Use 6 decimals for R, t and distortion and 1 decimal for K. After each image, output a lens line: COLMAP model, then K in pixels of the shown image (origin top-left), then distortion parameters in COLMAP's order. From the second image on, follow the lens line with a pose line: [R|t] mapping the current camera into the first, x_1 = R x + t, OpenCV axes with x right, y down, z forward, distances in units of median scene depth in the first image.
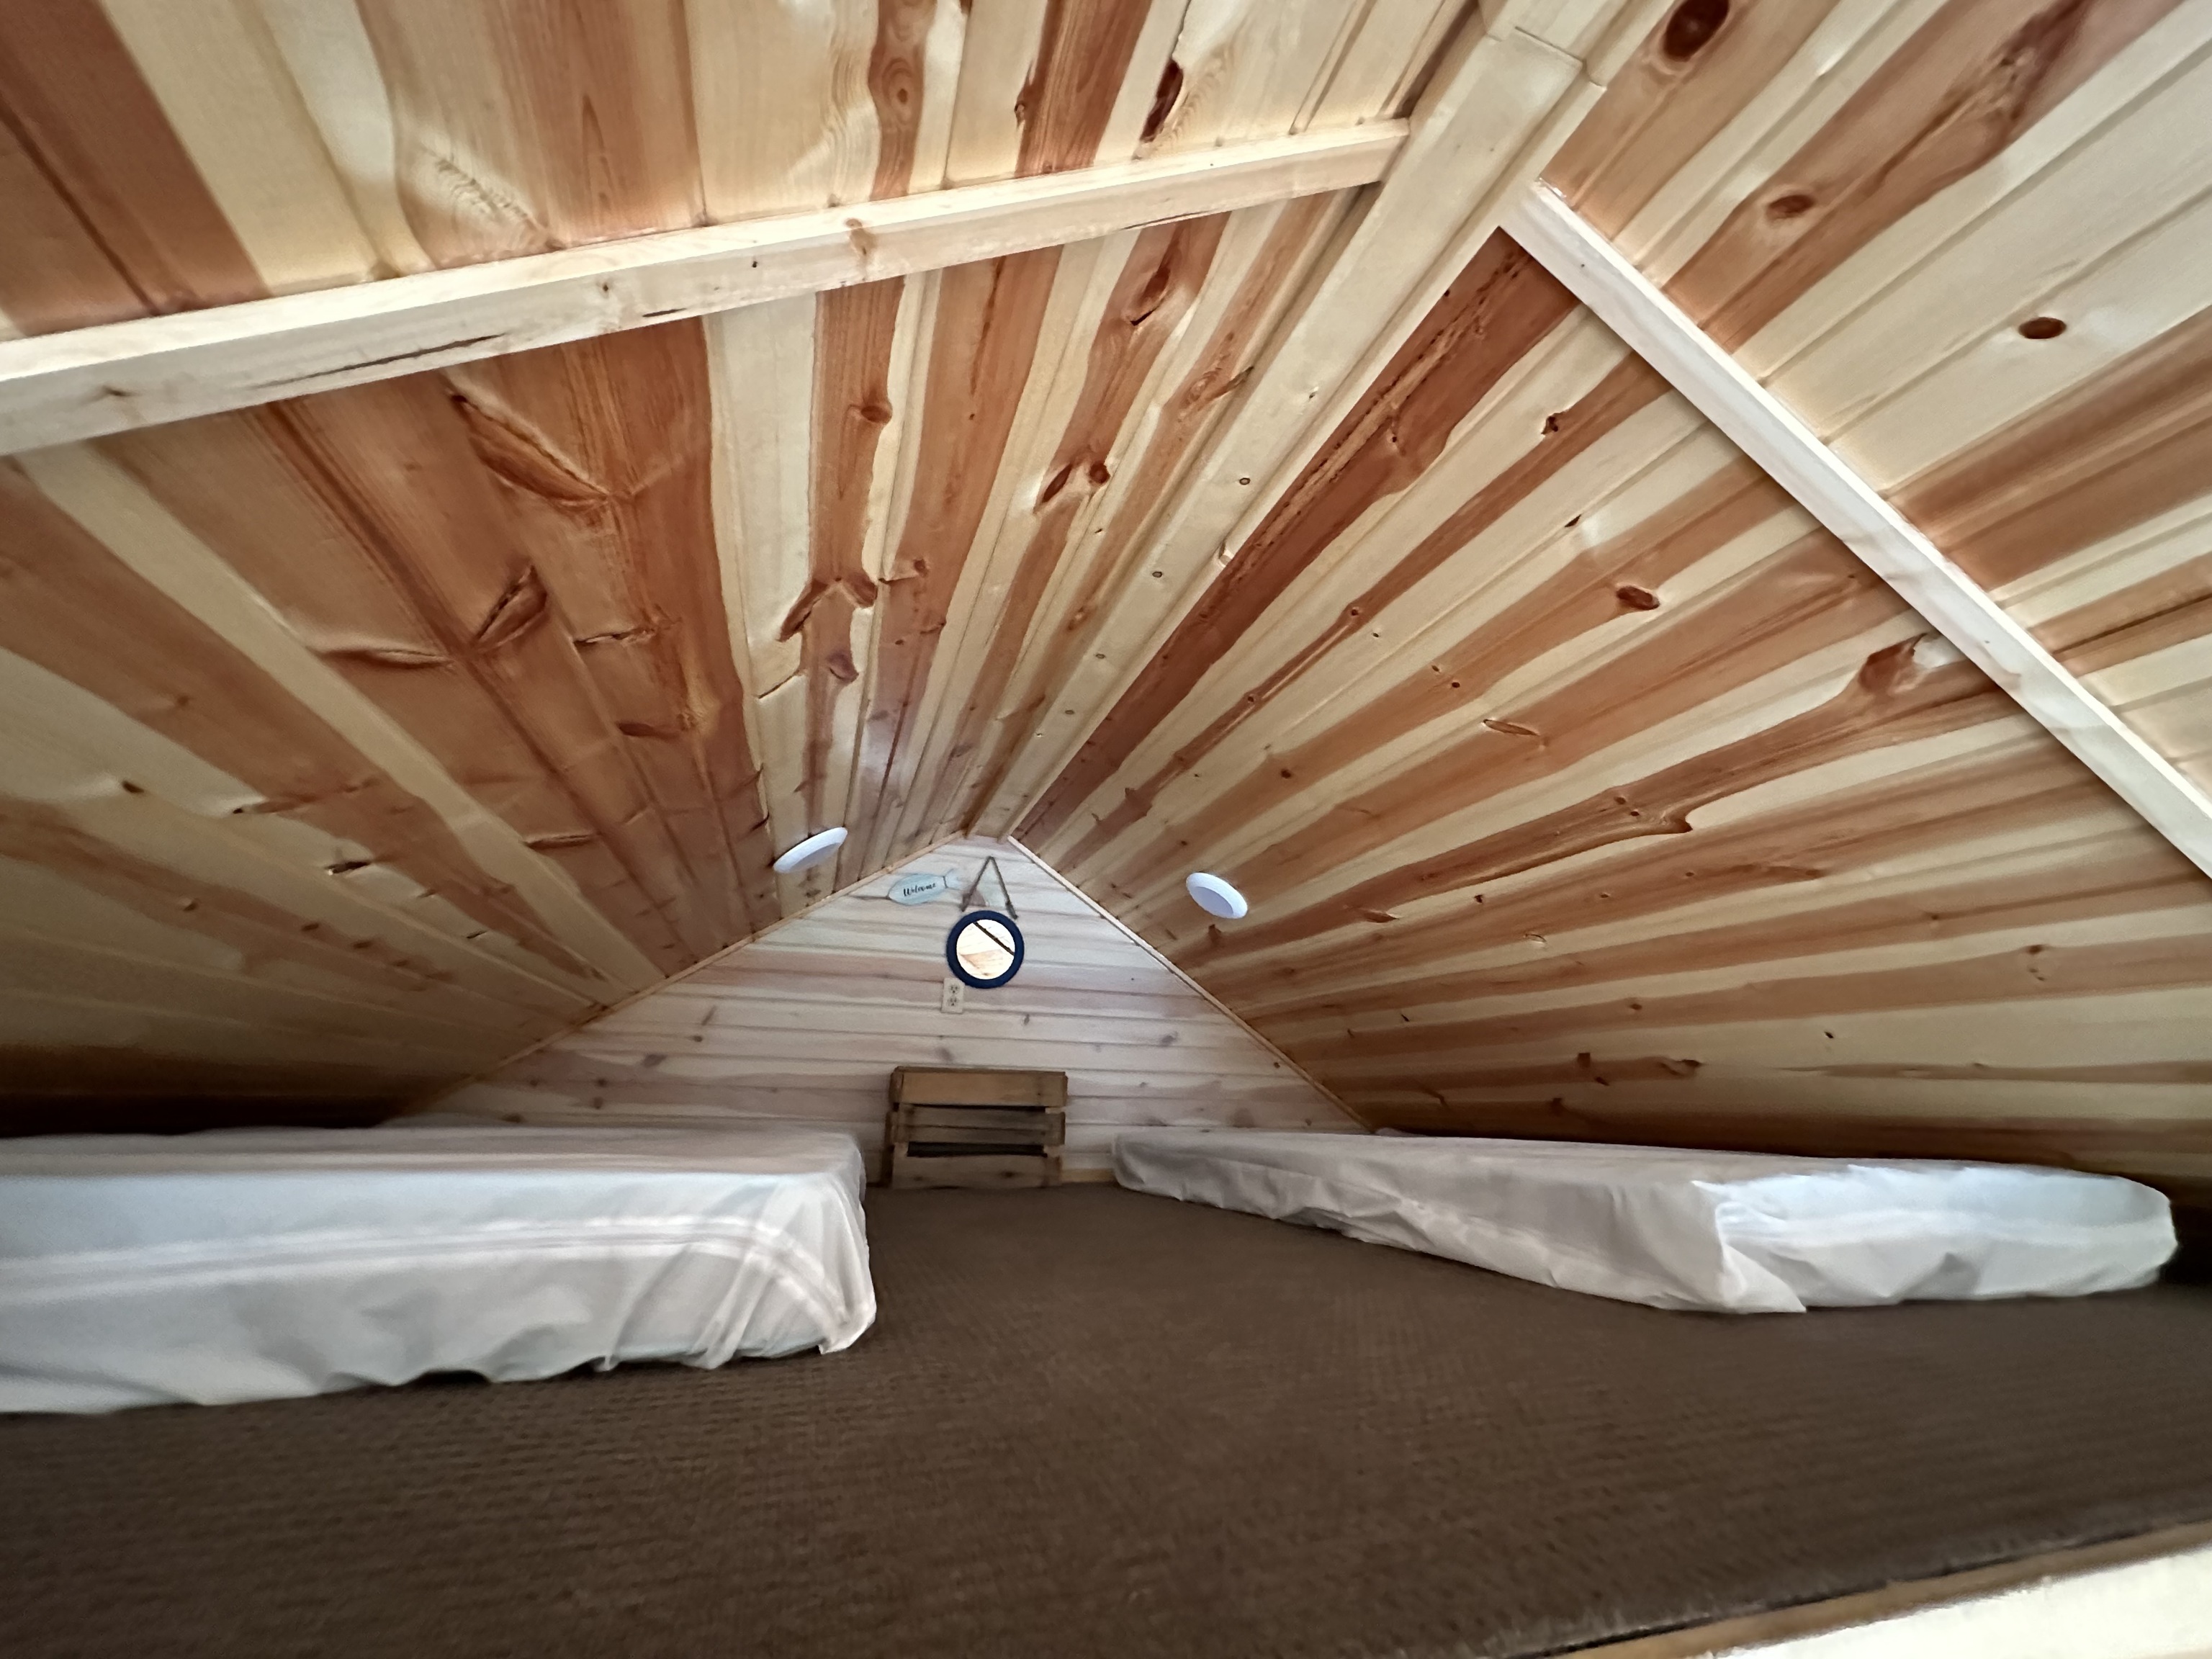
lens RADIAL K [[922.1, 0, 1106.0], [0, 922.1, 829.5], [0, 0, 1]] dist [-0.007372, 0.000003]
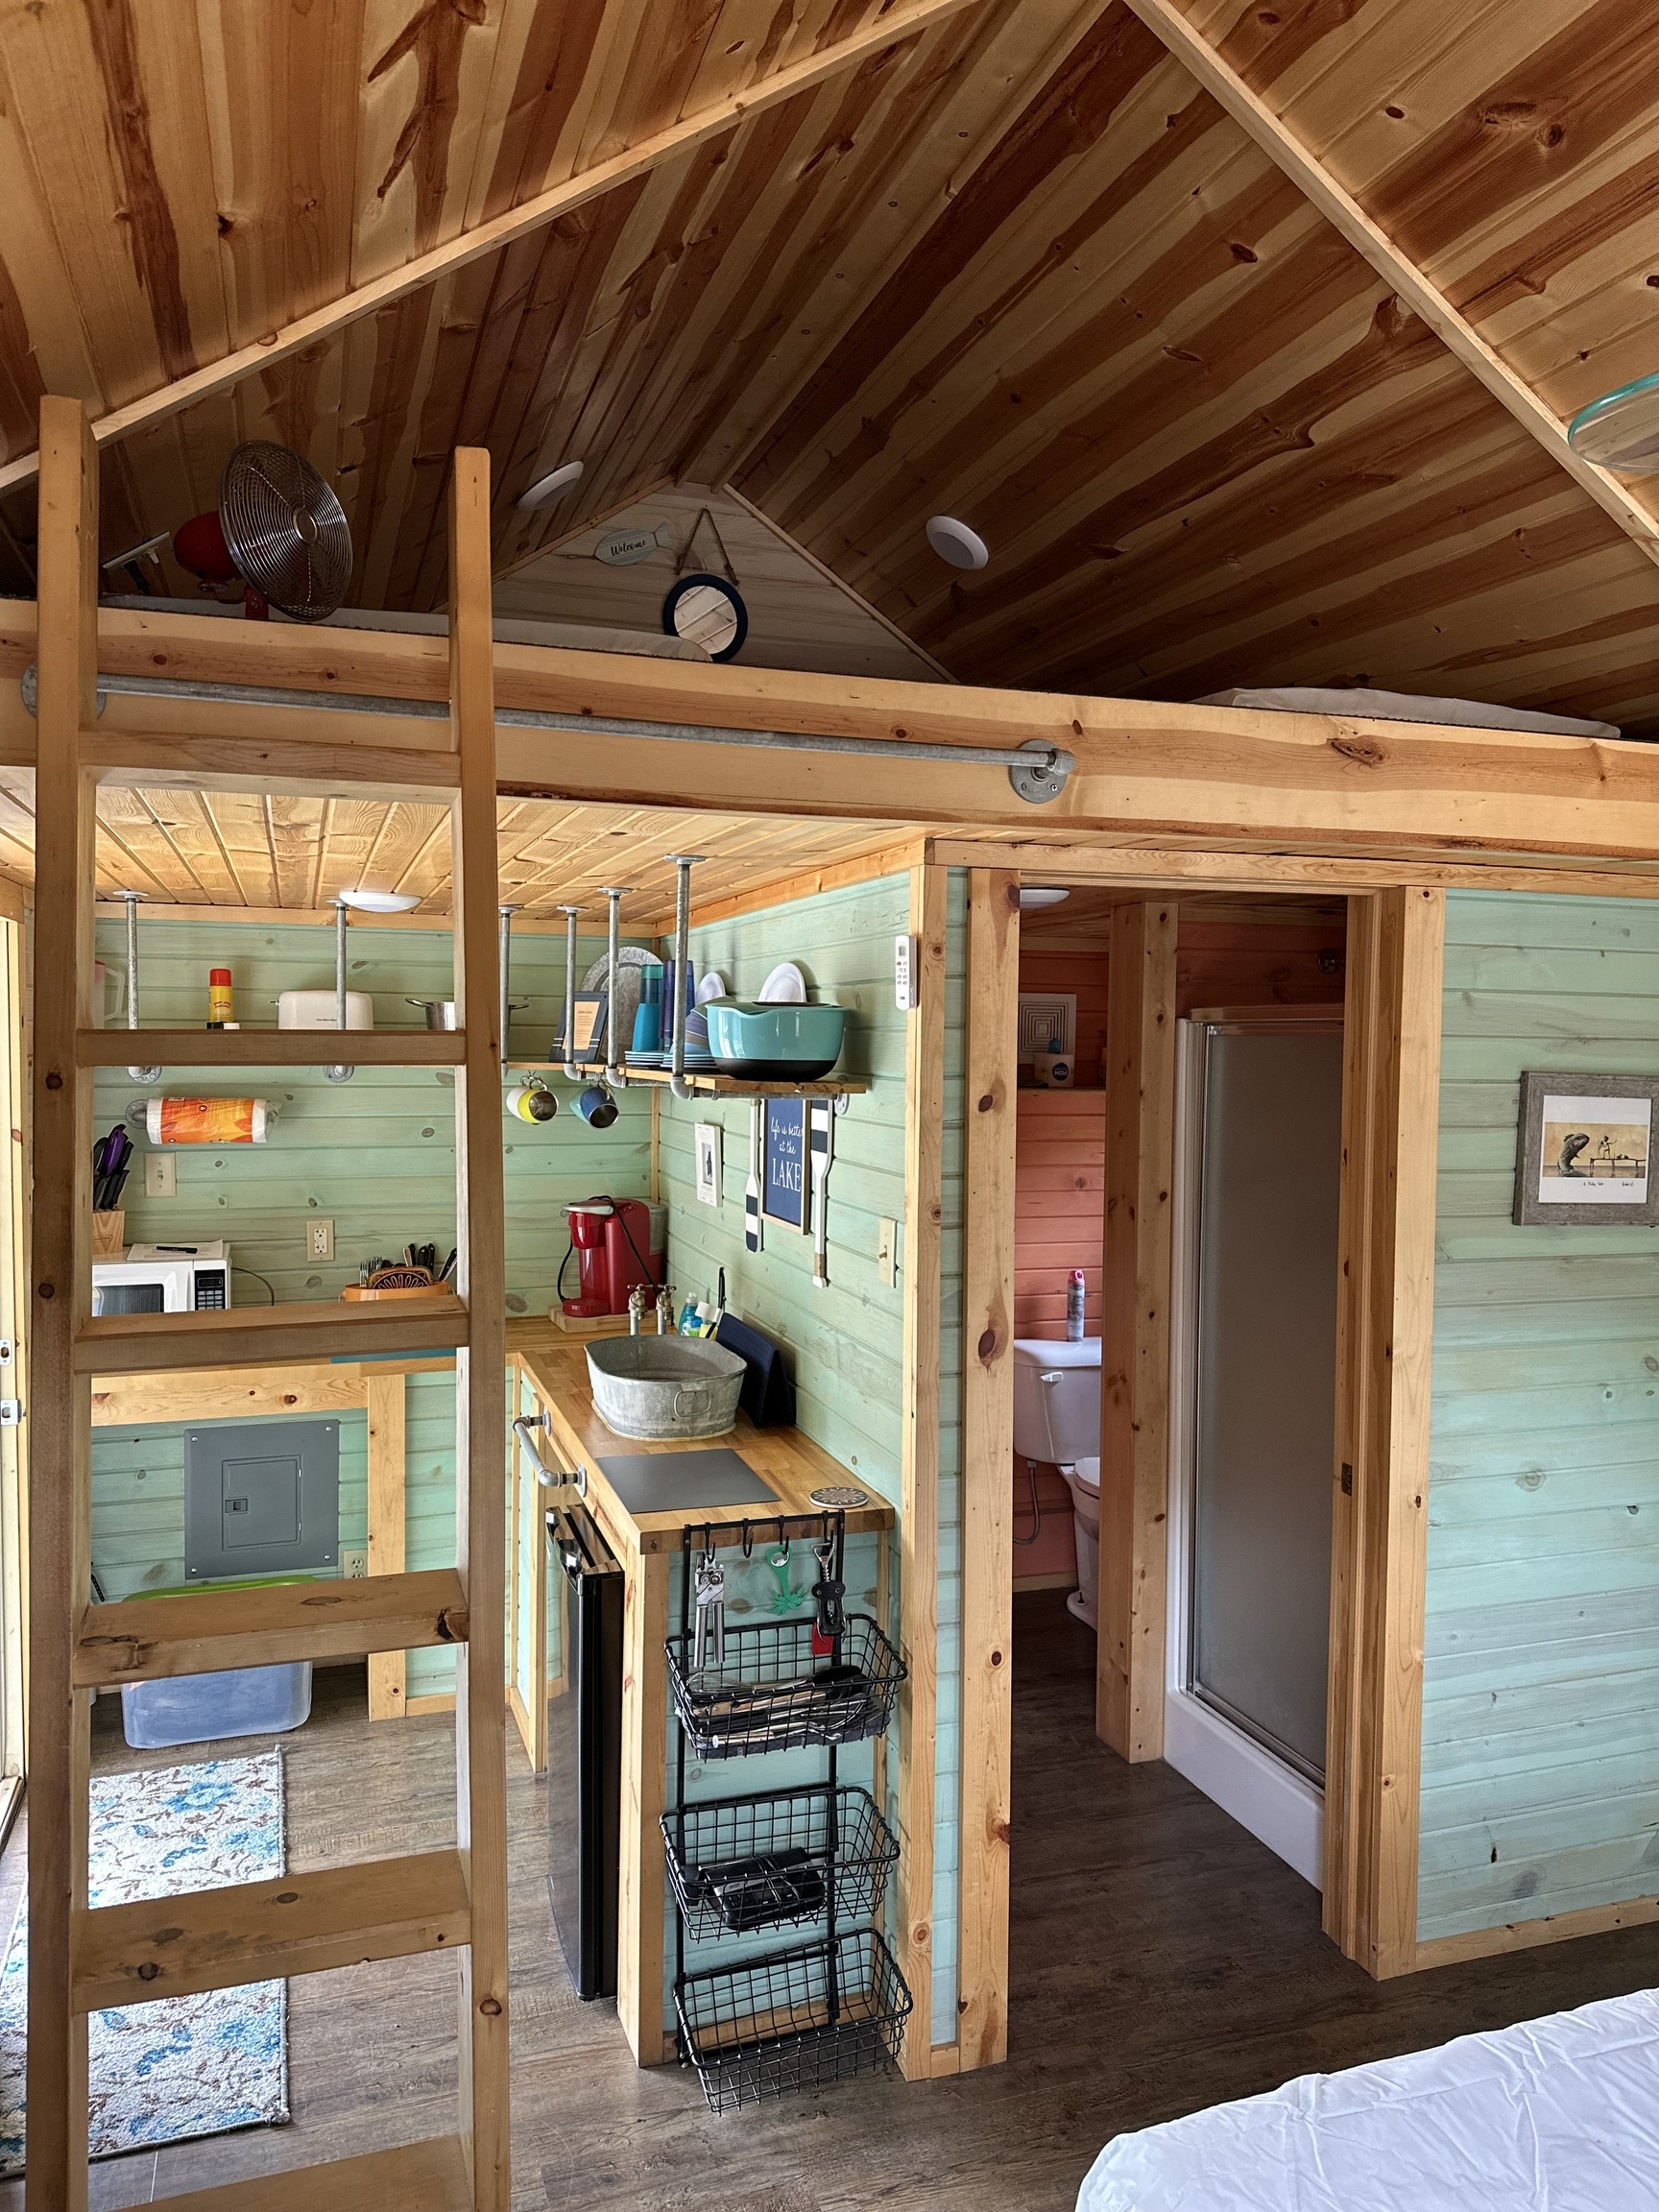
lens RADIAL K [[1561.4, 0, 843.3], [0, 1561.4, 1131.7], [0, 0, 1]] dist [0.030430, -0.040147]
pose [[0.999830, -0.013482, 0.012579, -0.047824], [0.007968, 0.931130, 0.364601, 0.084995], [-0.016628, -0.364439, 0.931079, -1.291281]]
